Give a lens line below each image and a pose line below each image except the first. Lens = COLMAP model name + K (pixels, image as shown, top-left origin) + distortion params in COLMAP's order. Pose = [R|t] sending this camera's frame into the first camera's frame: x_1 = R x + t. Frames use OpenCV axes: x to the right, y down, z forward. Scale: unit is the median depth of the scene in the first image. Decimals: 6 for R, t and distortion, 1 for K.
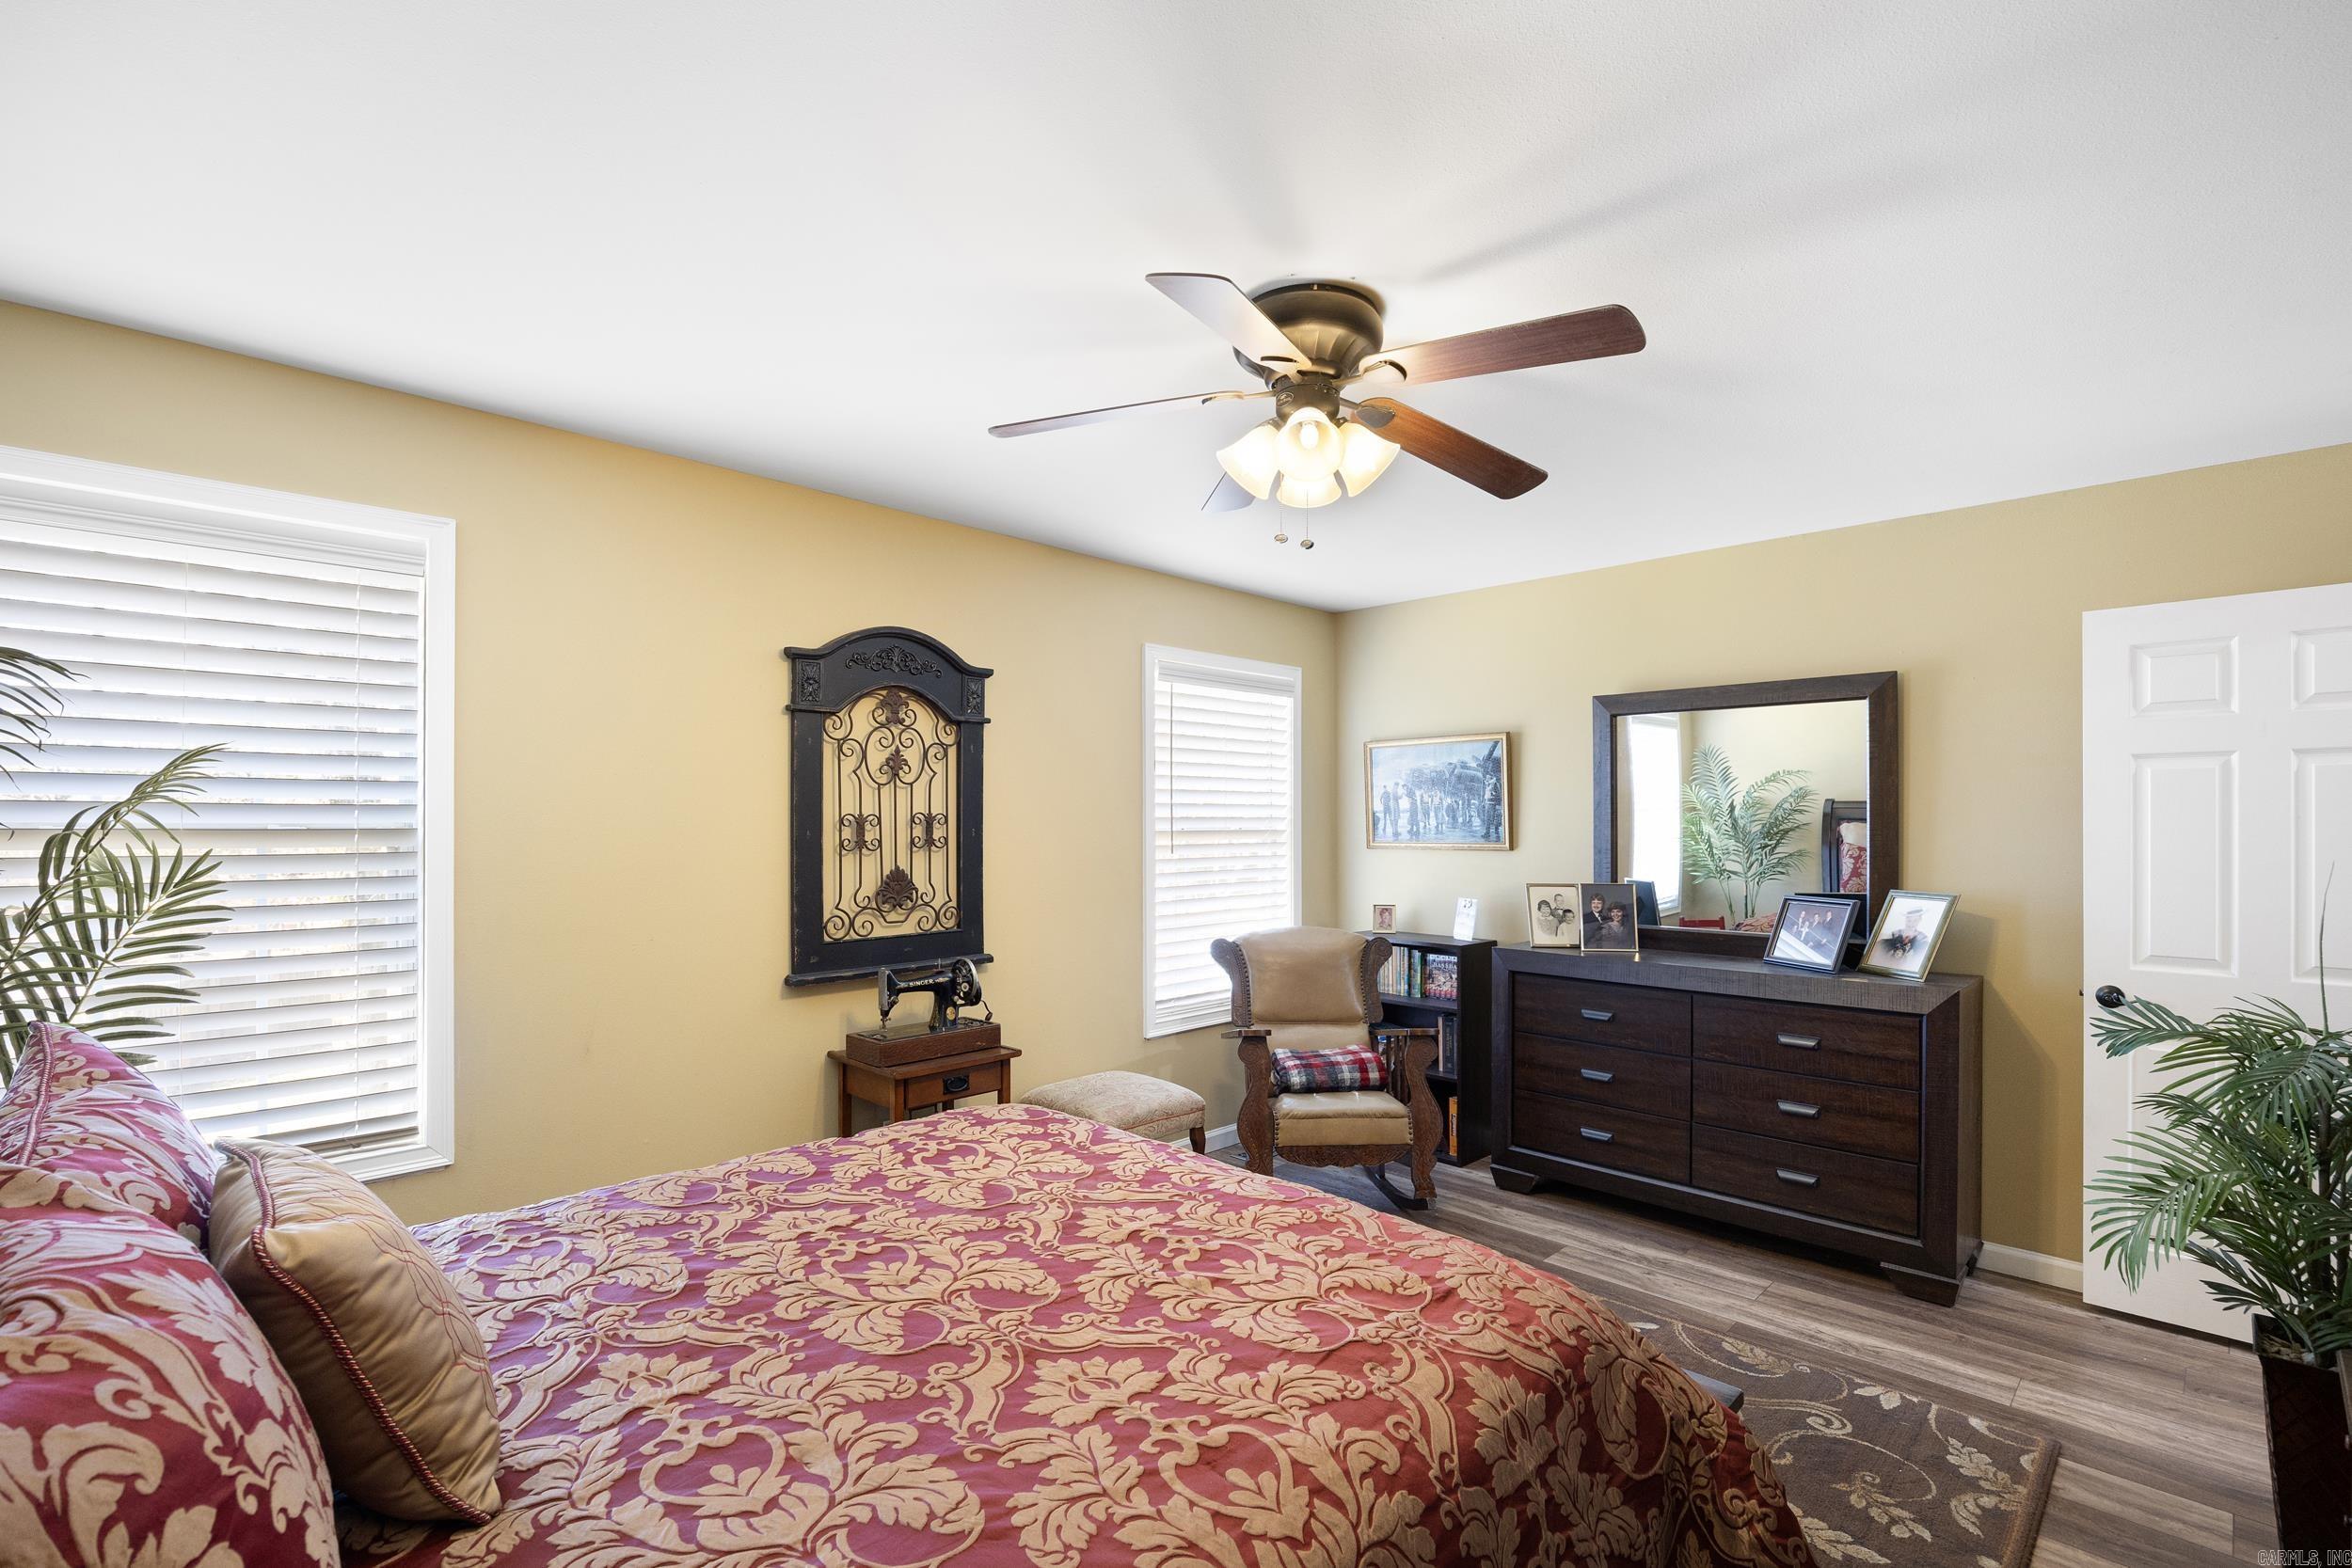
lens RADIAL K [[995.5, 0, 1128.9], [0, 995.5, 818.5], [0, 0, 1]] dist [-0.010123, -0.000169]
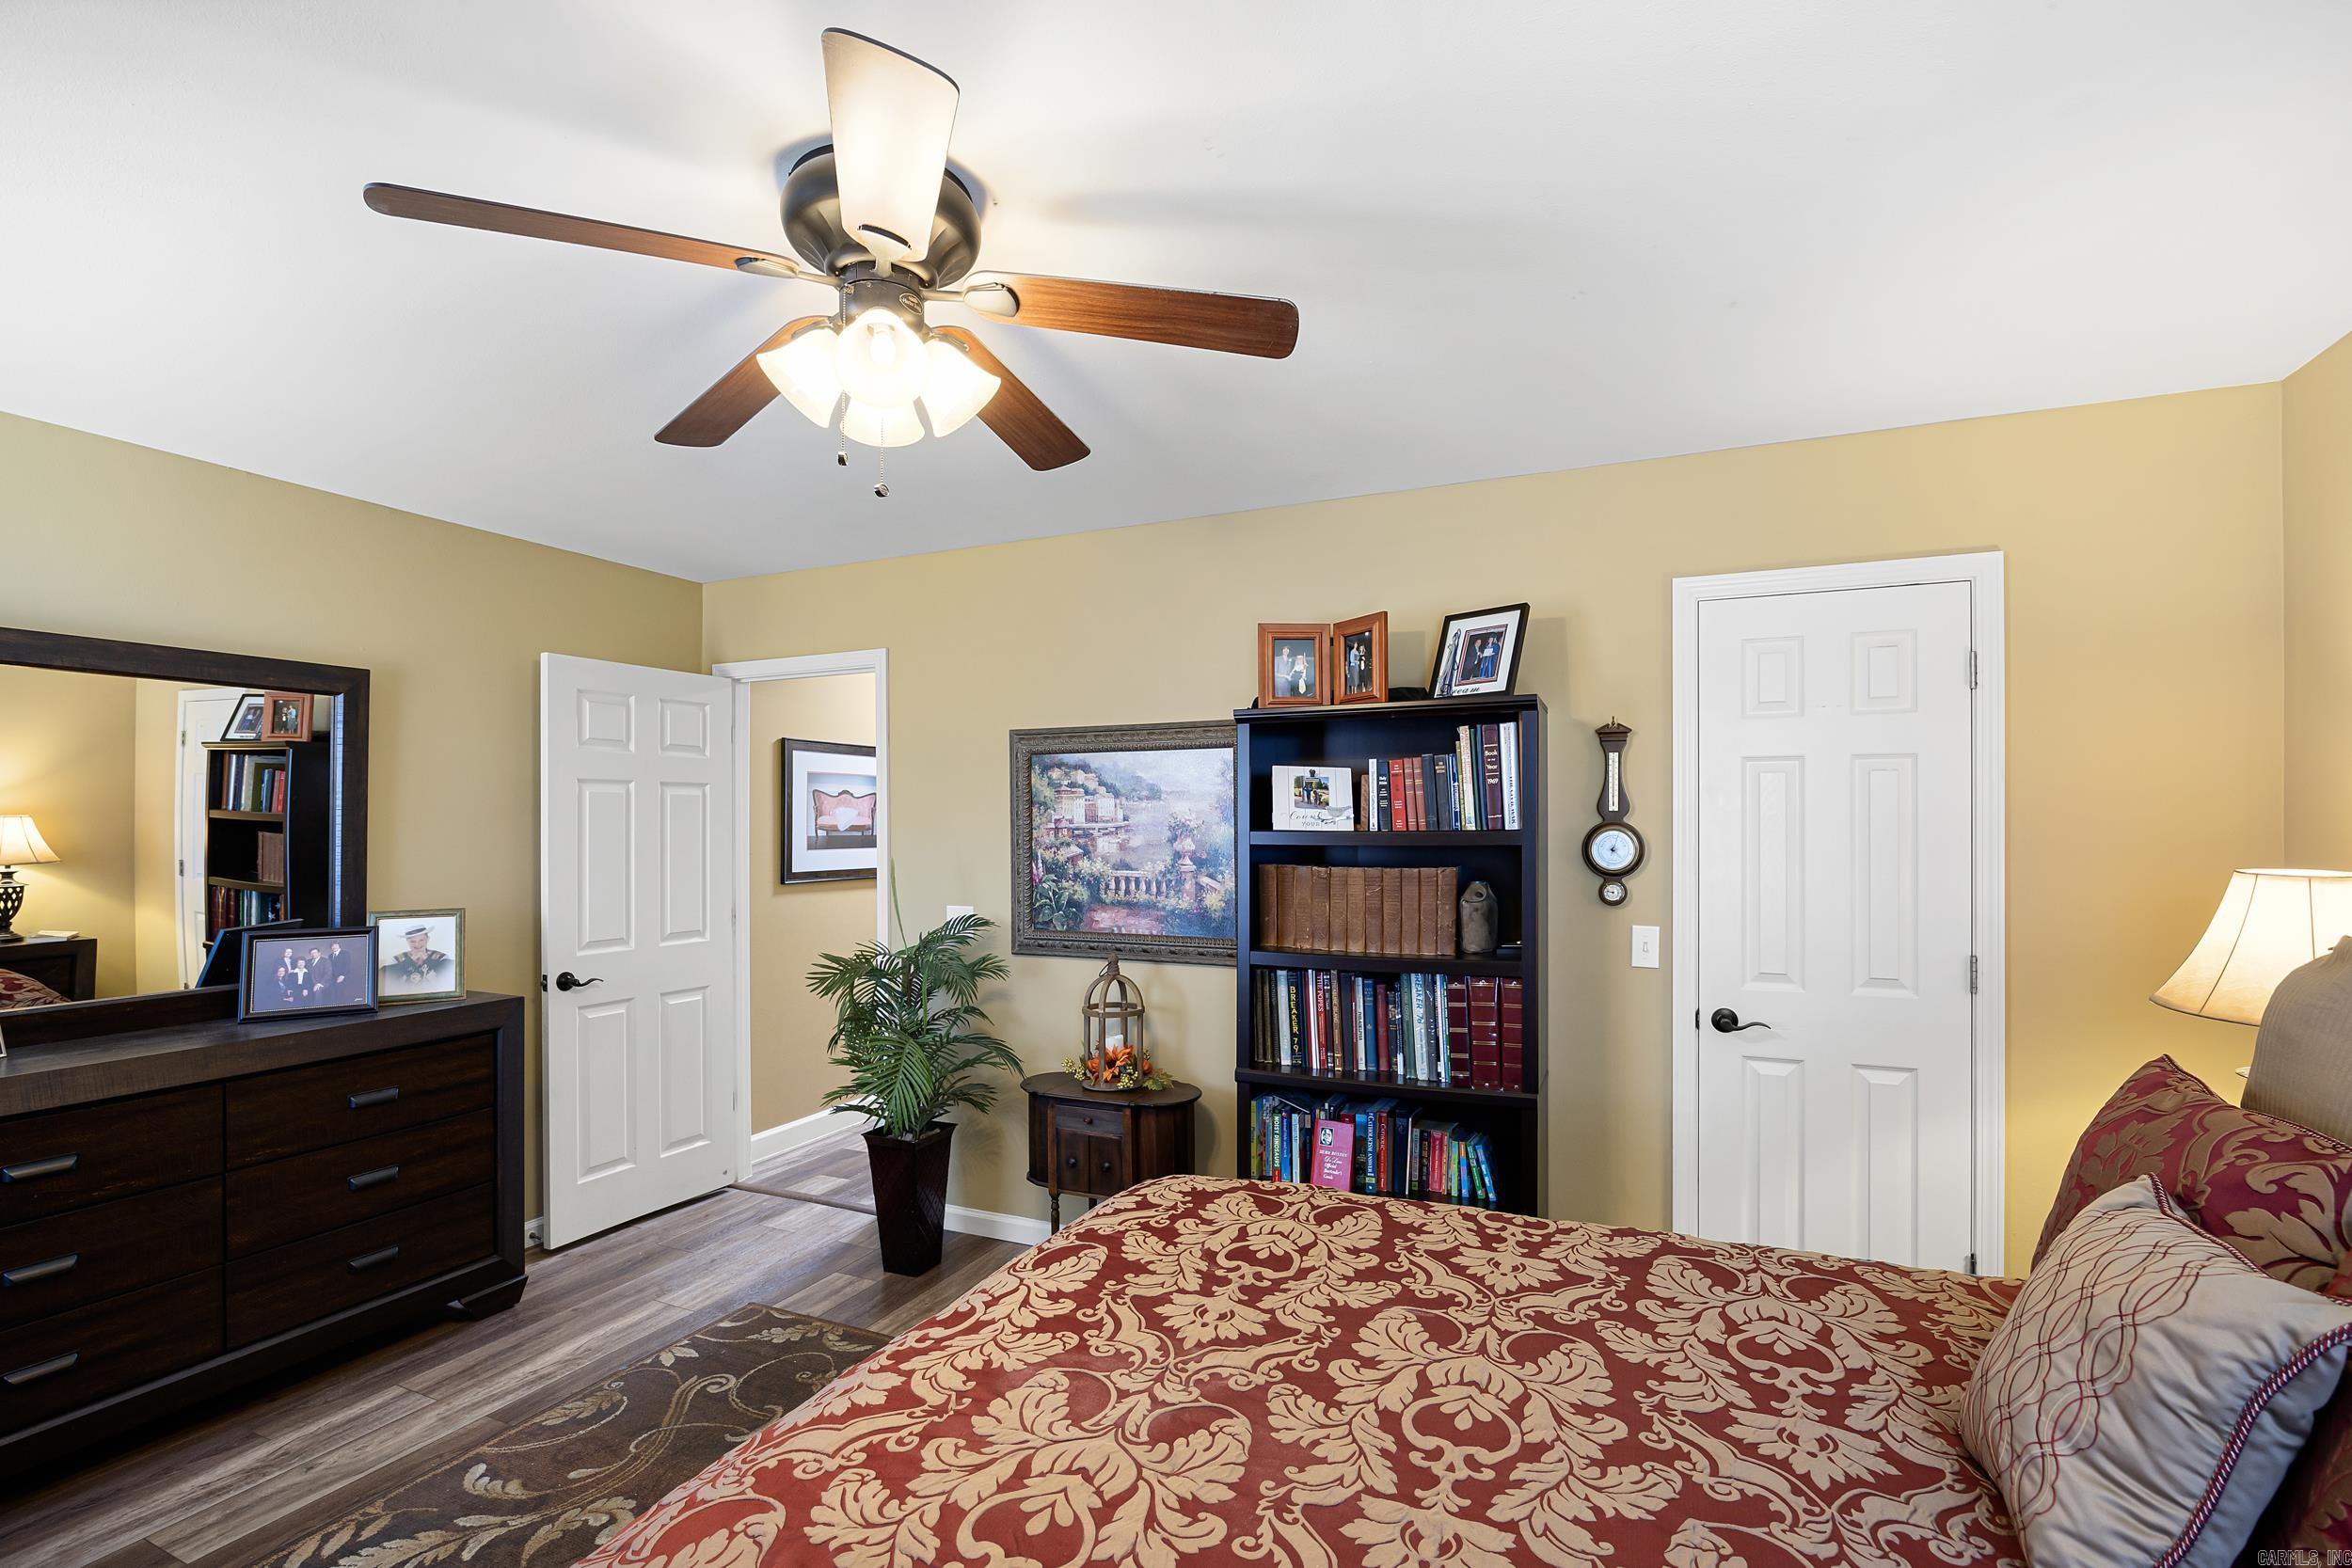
lens RADIAL K [[1135.3, 0, 1171.3], [0, 1135.3, 823.6], [0, 0, 1]] dist [-0.021149, -0.000308]
pose [[-0.396675, -0.000781, 0.917959, -0.454854], [0.000851, 0.999999, 0.001219, -0.008872], [-0.917959, 0.001265, -0.396674, 0.730719]]
